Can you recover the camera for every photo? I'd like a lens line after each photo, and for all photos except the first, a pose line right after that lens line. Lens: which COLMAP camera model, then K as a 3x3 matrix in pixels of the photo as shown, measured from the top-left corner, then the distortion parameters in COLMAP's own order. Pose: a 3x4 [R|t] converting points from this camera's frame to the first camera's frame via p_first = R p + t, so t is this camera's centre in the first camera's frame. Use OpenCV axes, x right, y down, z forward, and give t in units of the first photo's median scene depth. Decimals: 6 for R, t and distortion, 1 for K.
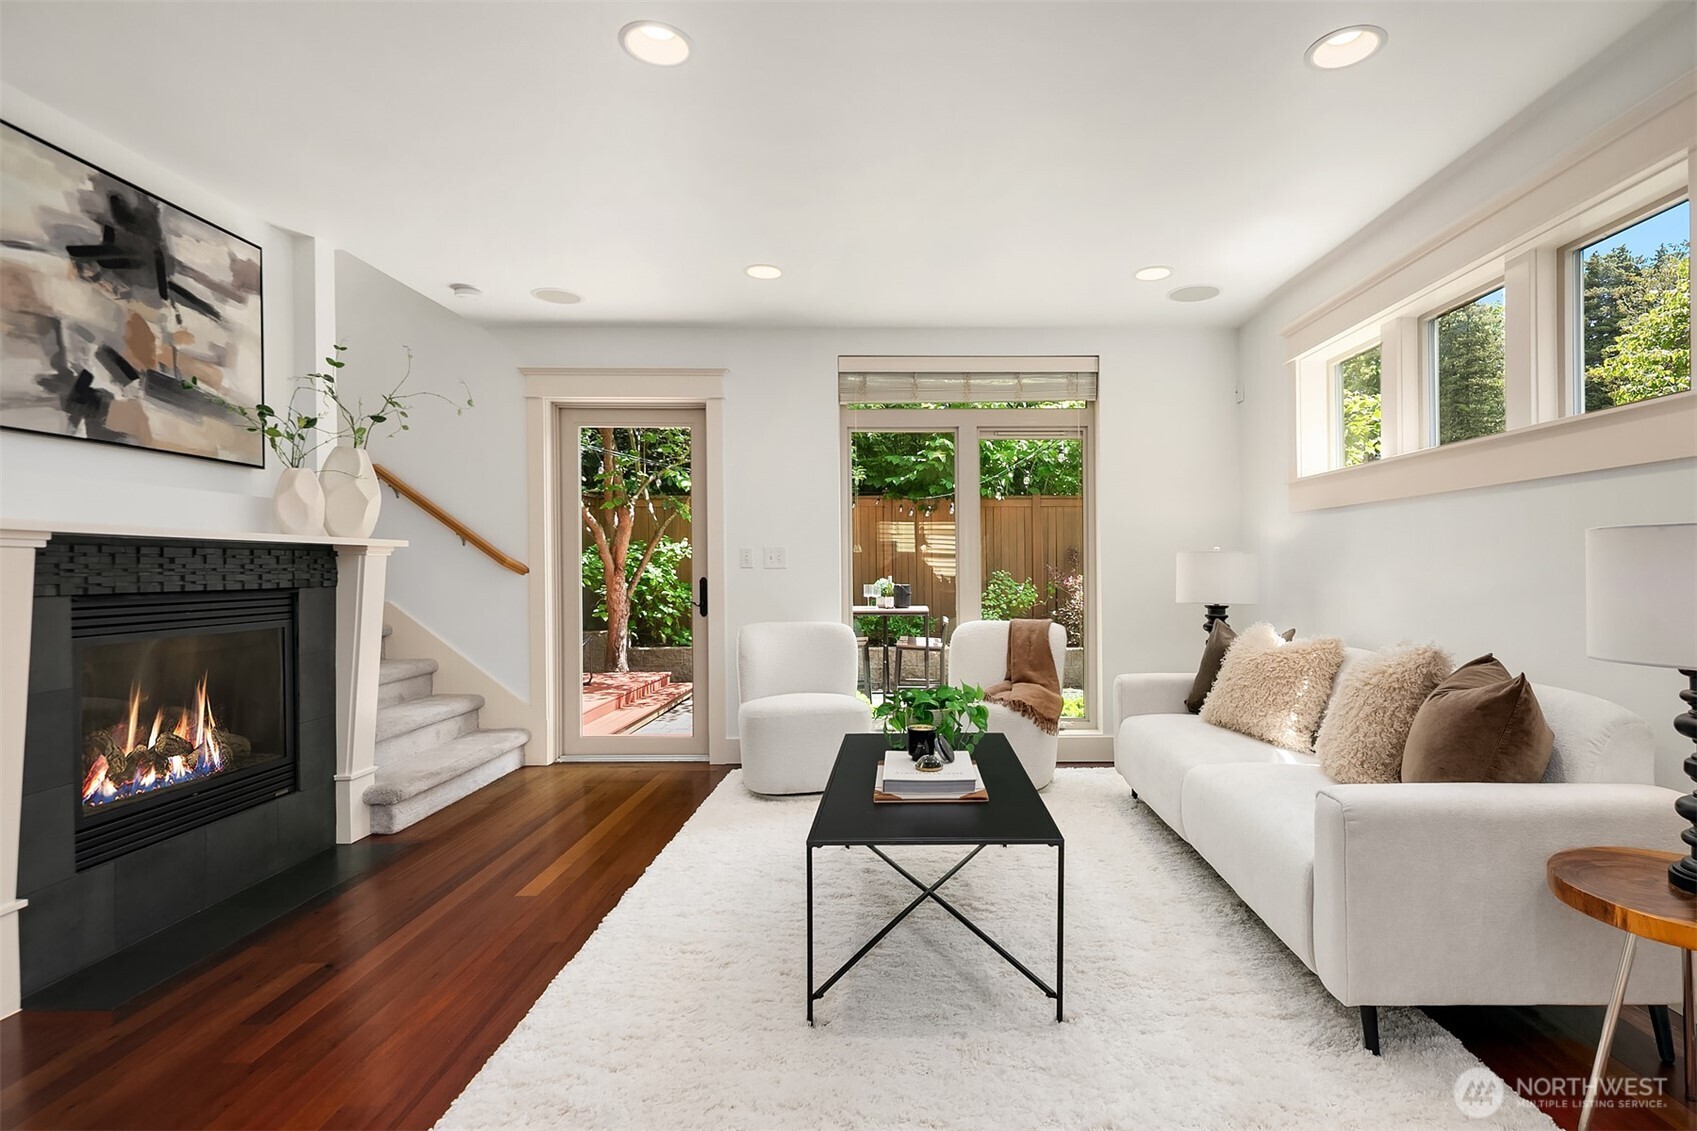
lens RADIAL K [[816.2, 0, 894.9], [0, 816.2, 581.2], [0, 0, 1]] dist [0.007860, -0.003297]
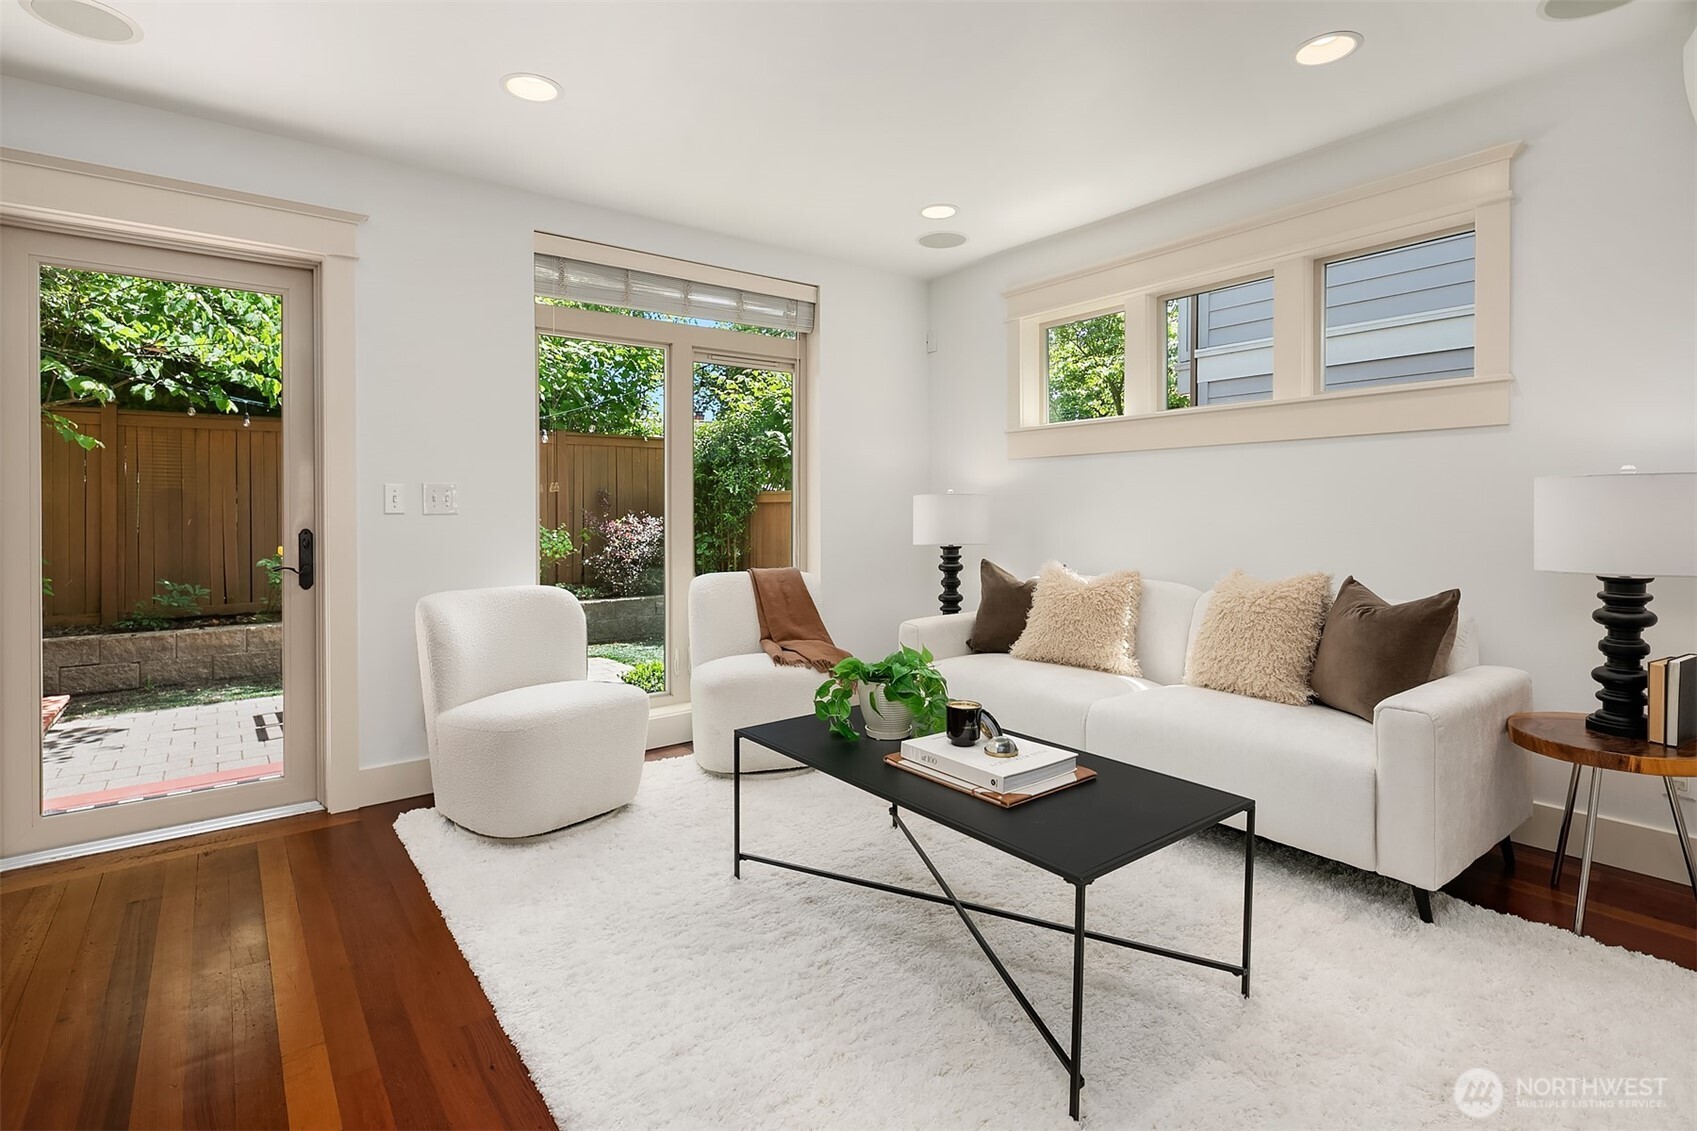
lens RADIAL K [[816.2, 0, 840.2], [0, 816.2, 532.9], [0, 0, 1]] dist [0.007860, -0.003297]
pose [[0.793231, -0.021753, 0.608532, -0.380347], [0.018423, 0.999762, 0.011722, -0.002453], [-0.608642, 0.001913, 0.793443, 0.292695]]
